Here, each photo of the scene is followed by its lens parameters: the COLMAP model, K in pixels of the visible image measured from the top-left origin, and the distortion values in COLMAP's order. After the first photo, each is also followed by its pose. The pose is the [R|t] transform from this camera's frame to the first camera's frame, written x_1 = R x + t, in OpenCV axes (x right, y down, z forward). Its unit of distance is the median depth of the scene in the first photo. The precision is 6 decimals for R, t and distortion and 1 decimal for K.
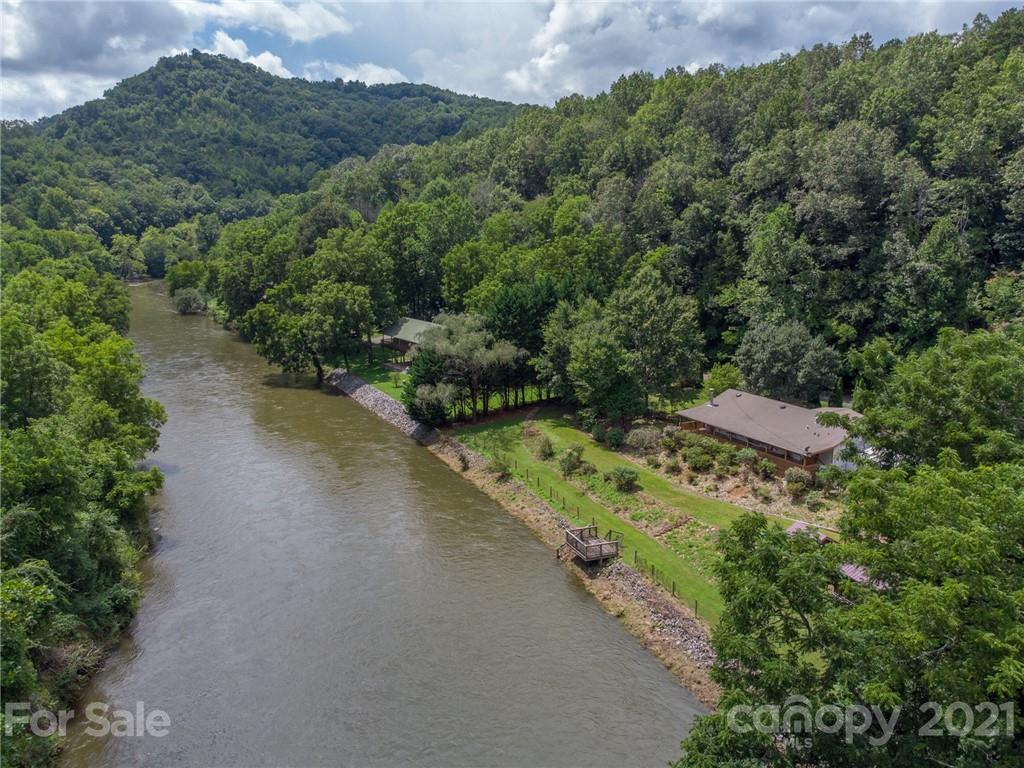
lens RADIAL K [[756.5, 0, 514.1], [0, 756.5, 378.1], [0, 0, 1]] dist [0.025665, -0.007433]
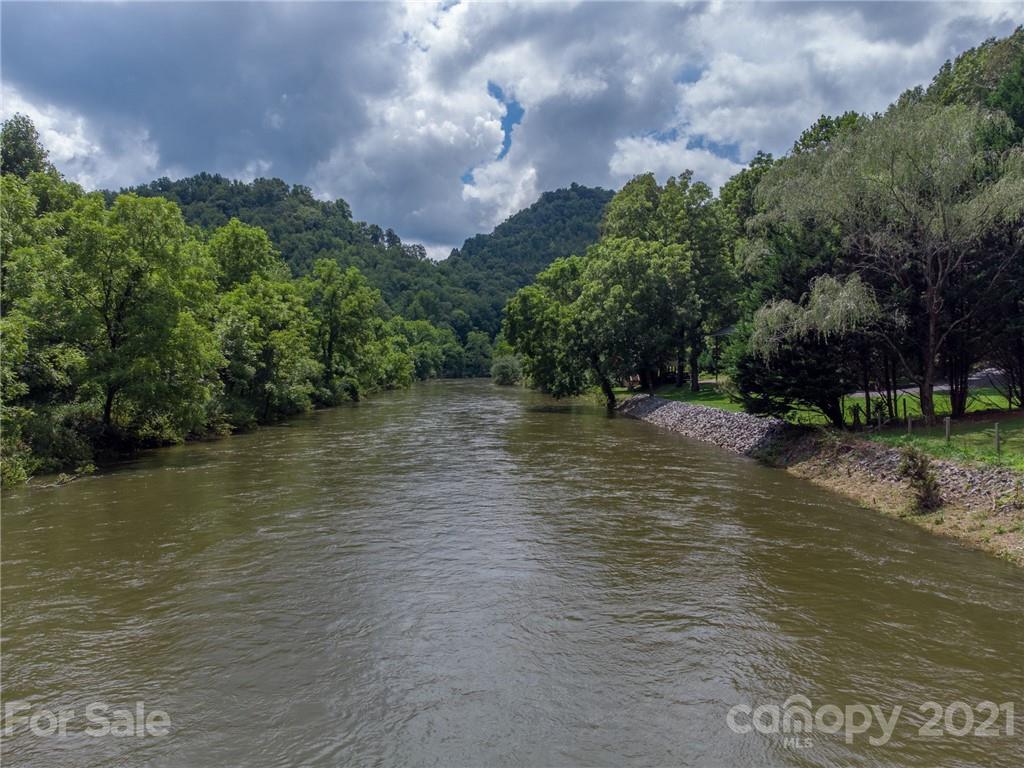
lens RADIAL K [[759.9, 0, 512.0], [0, 759.9, 384.0], [0, 0, 1]] dist [-0.003547, 0.022033]
pose [[0.888167, 0.000254, -0.459521, -0.015299], [-0.081742, 0.984139, -0.157446, 0.028194], [0.452193, 0.177401, 0.874100, 0.146678]]
